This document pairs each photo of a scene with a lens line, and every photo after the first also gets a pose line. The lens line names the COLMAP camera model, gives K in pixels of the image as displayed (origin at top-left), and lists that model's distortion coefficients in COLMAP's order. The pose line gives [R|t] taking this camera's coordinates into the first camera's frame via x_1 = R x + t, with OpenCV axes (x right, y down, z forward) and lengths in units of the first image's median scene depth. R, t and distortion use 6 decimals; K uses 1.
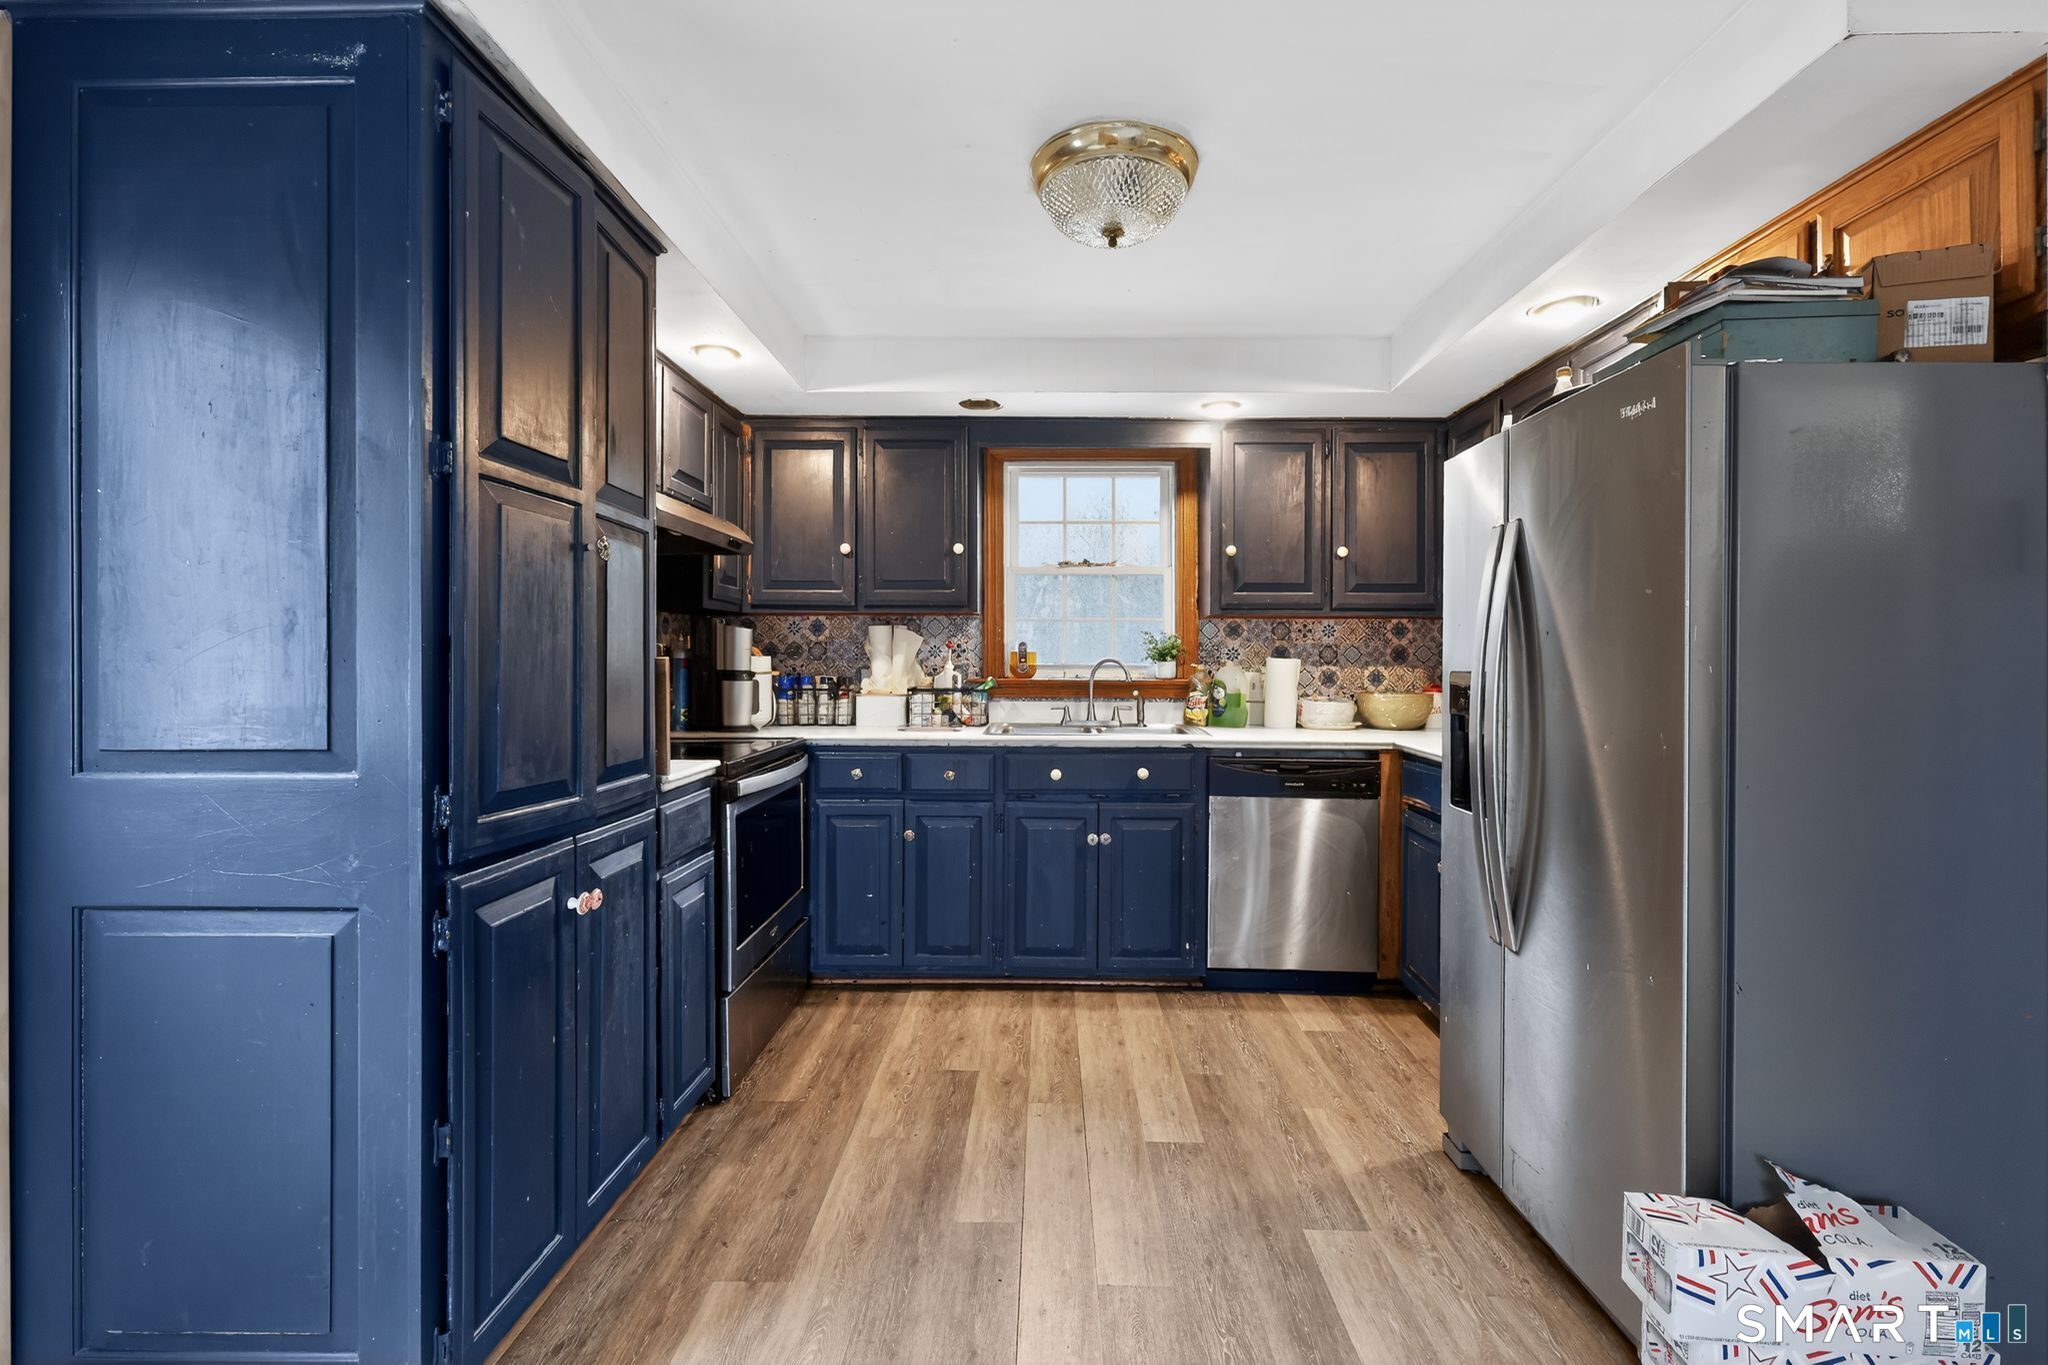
lens RADIAL K [[898.3, 0, 1025.1], [0, 898.3, 664.3], [0, 0, 1]] dist [-0.001036, 0.000469]
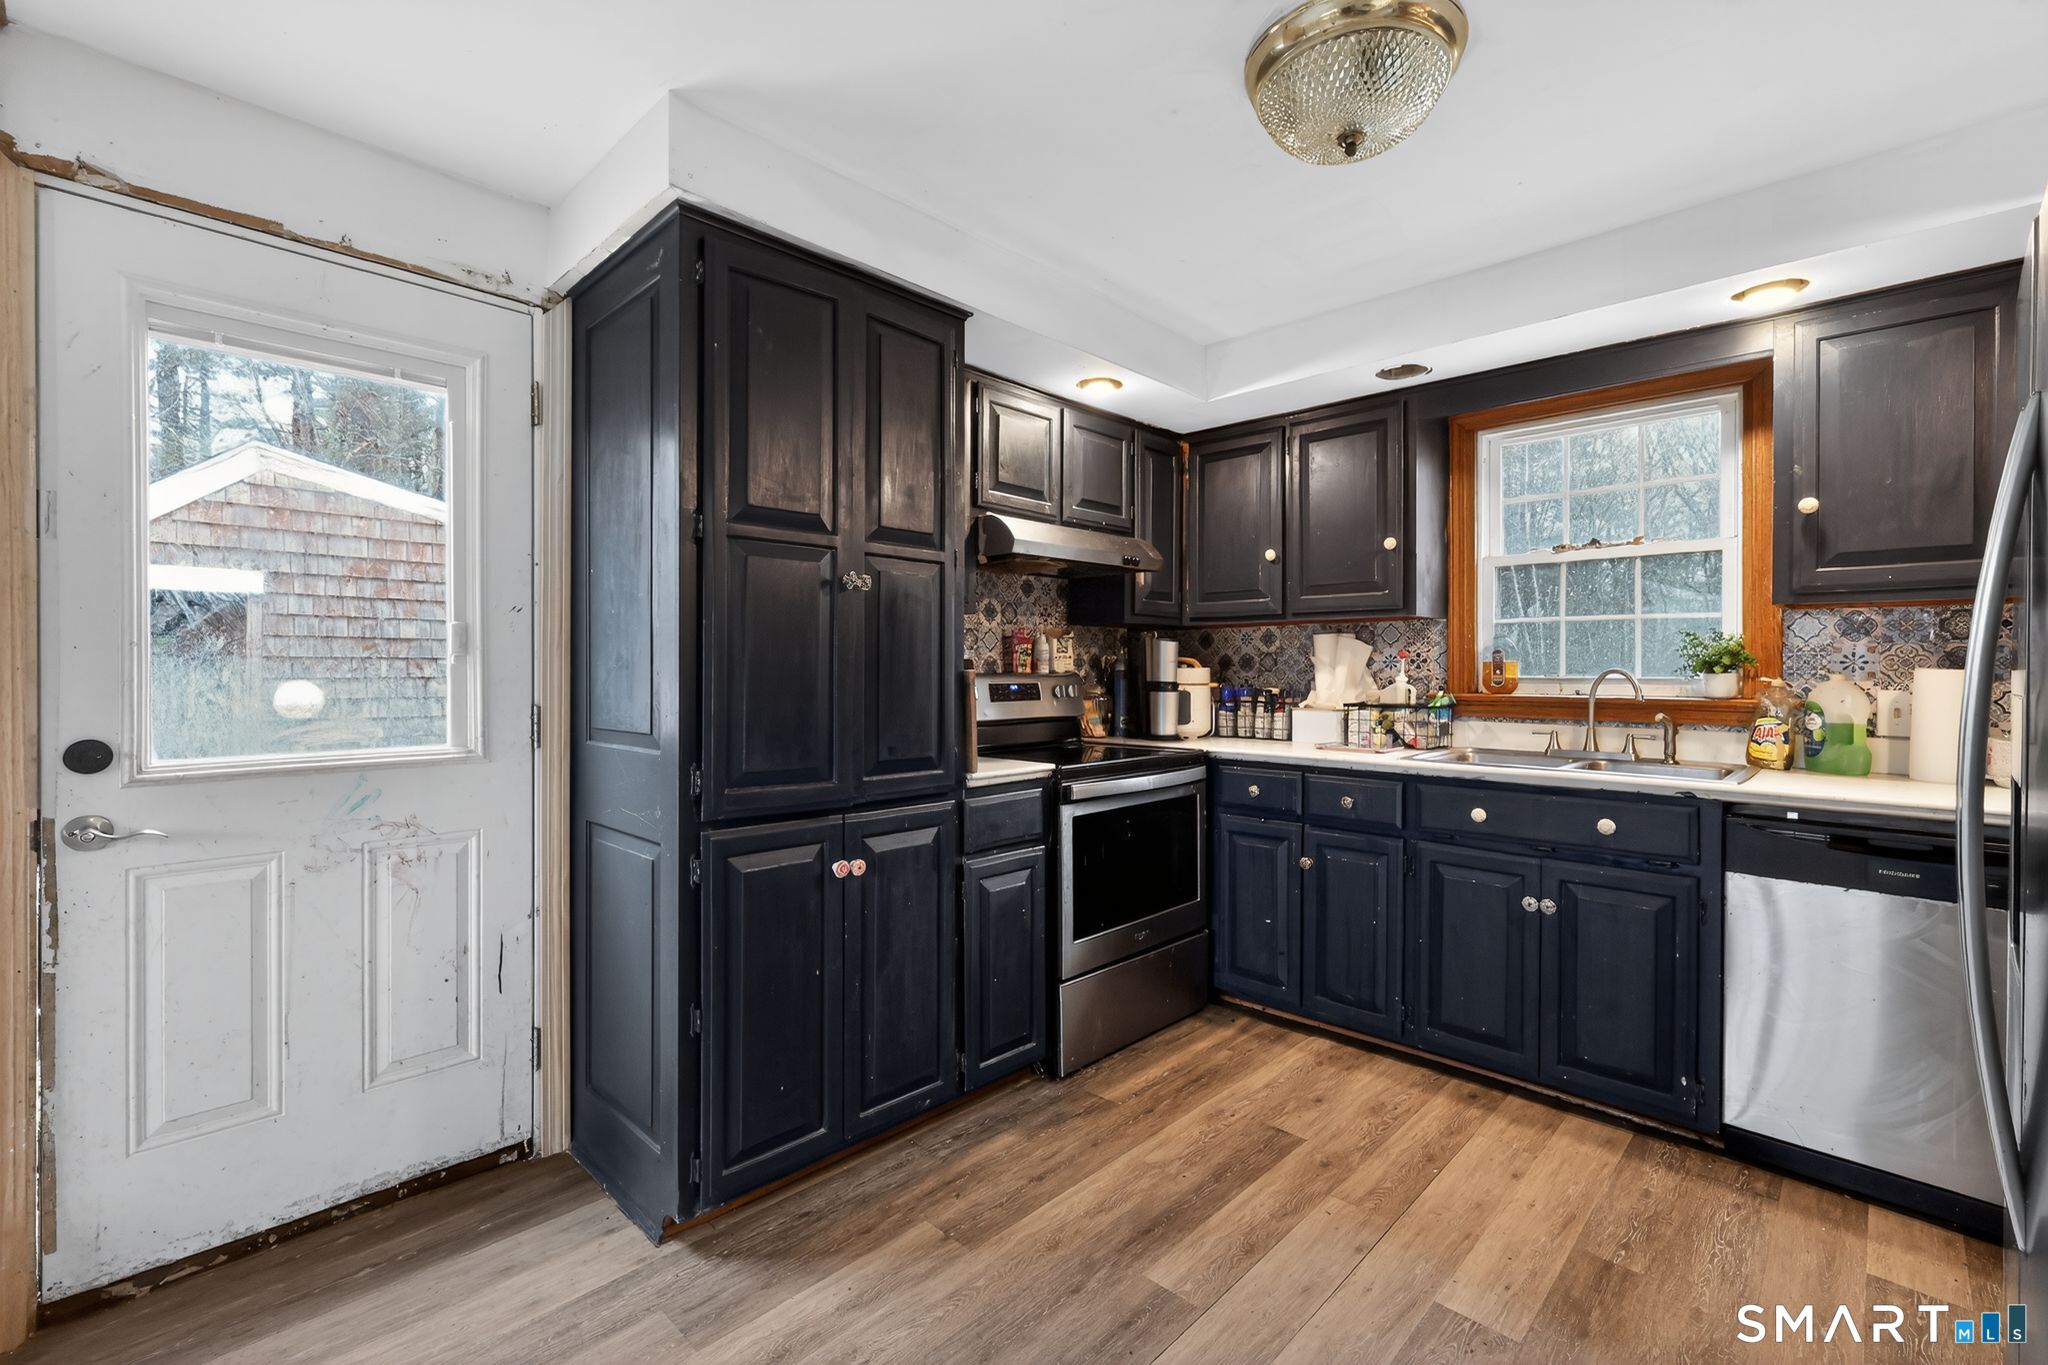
lens RADIAL K [[884.3, 0, 1020.0], [0, 884.3, 677.5], [0, 0, 1]] dist [0.000338, 0.000033]
pose [[0.729461, 0.004618, -0.684007, 0.270195], [-0.002447, 0.999988, 0.004141, -0.001961], [0.684018, -0.001347, 0.729464, 0.144431]]
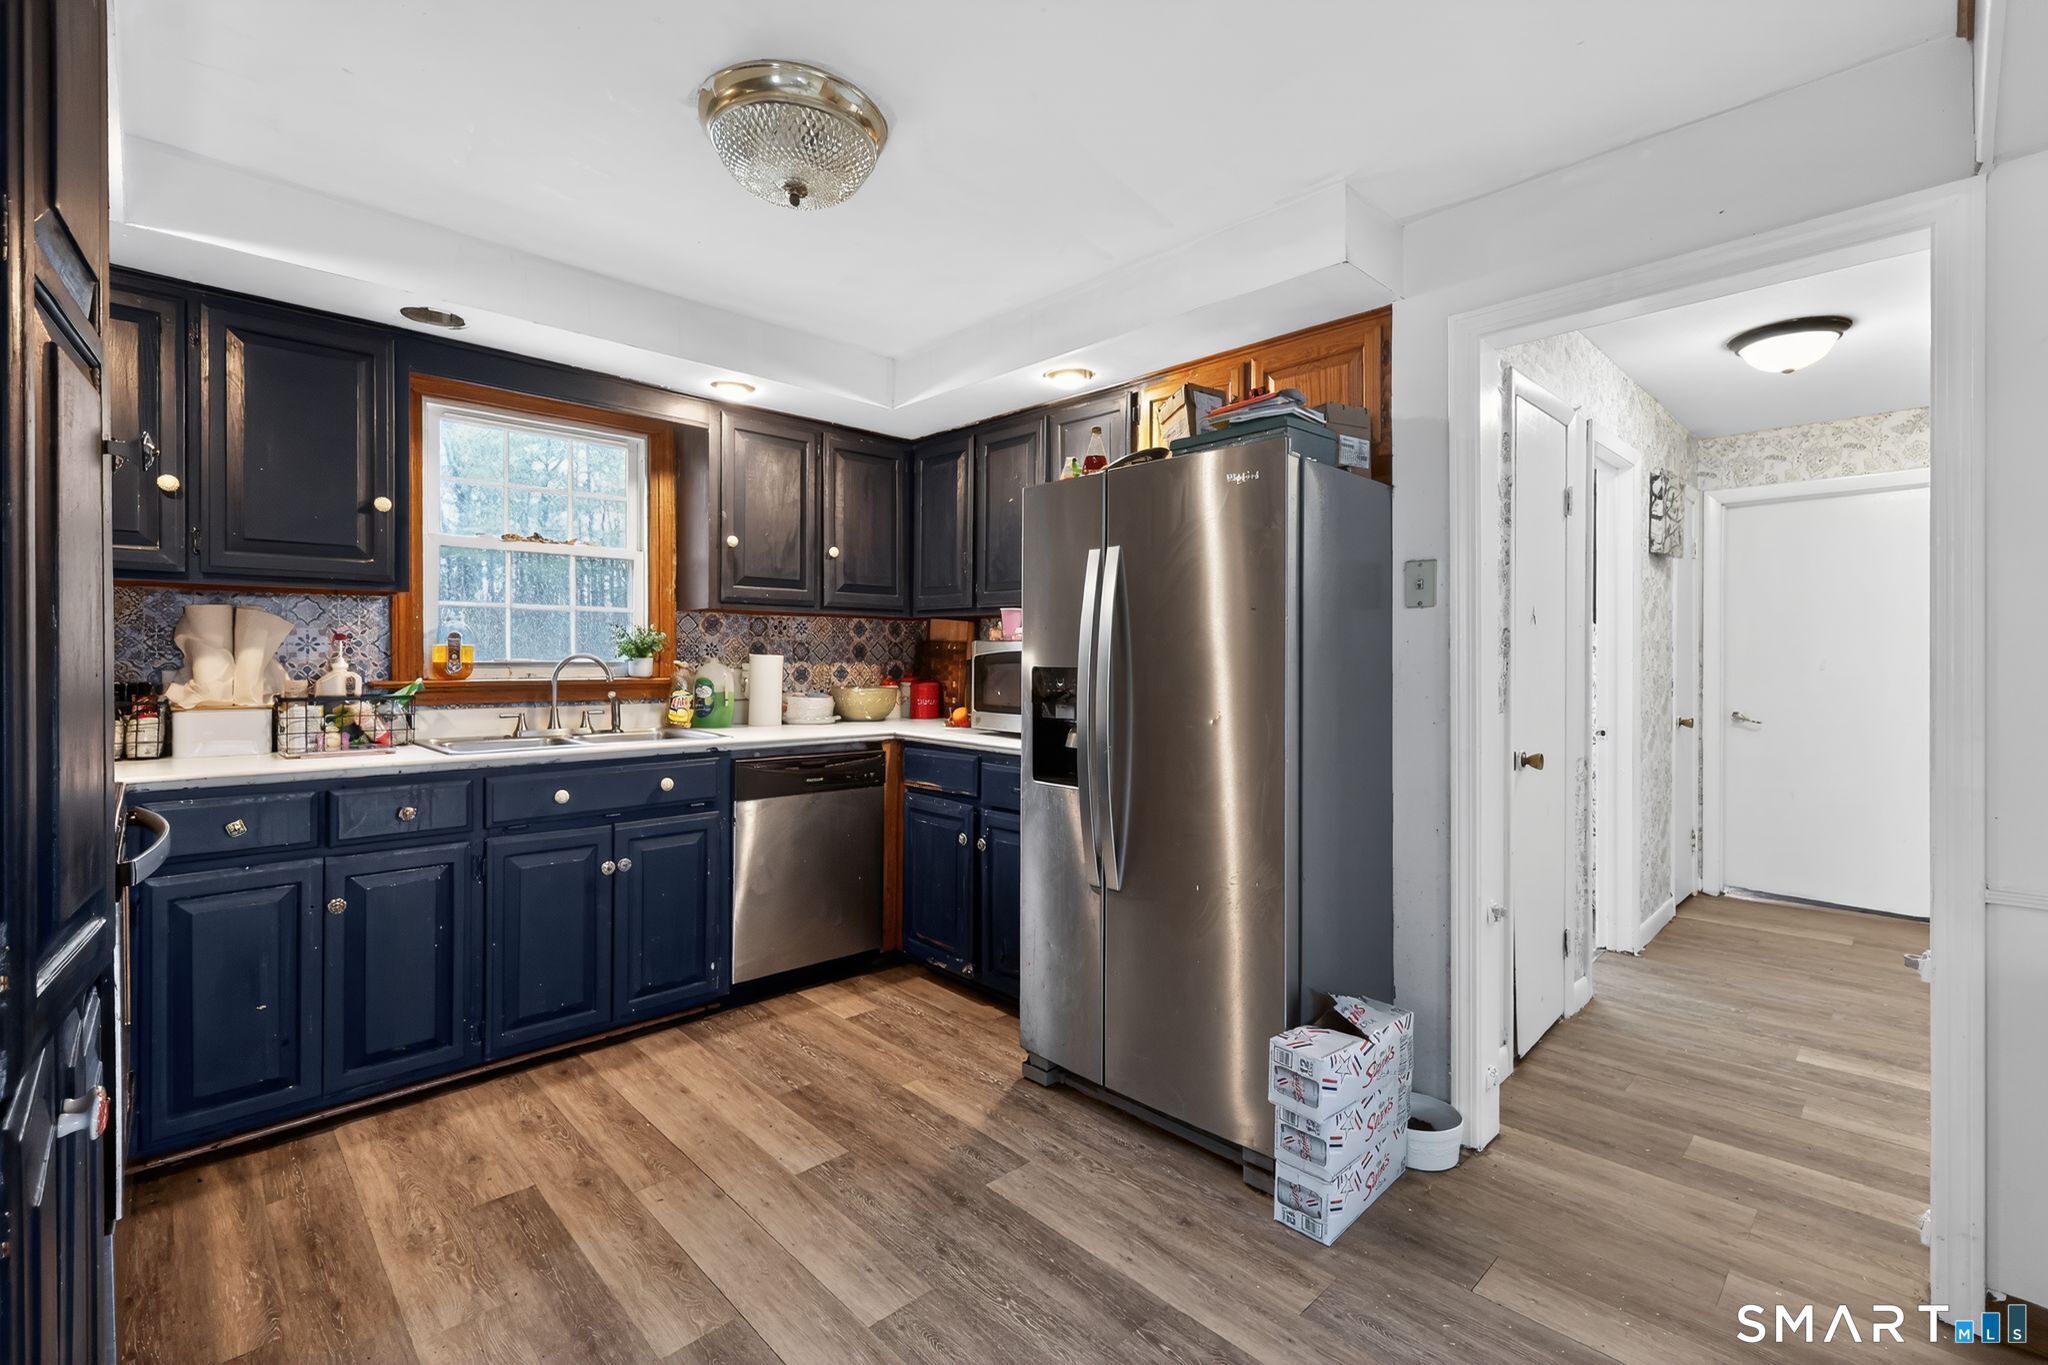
lens RADIAL K [[898.3, 0, 1025.1], [0, 898.3, 664.3], [0, 0, 1]] dist [-0.001036, 0.000469]
pose [[0.699716, -0.005434, 0.714401, -0.249660], [0.001972, 0.999982, 0.005675, -0.001588], [-0.714419, -0.002562, 0.699714, 0.124494]]
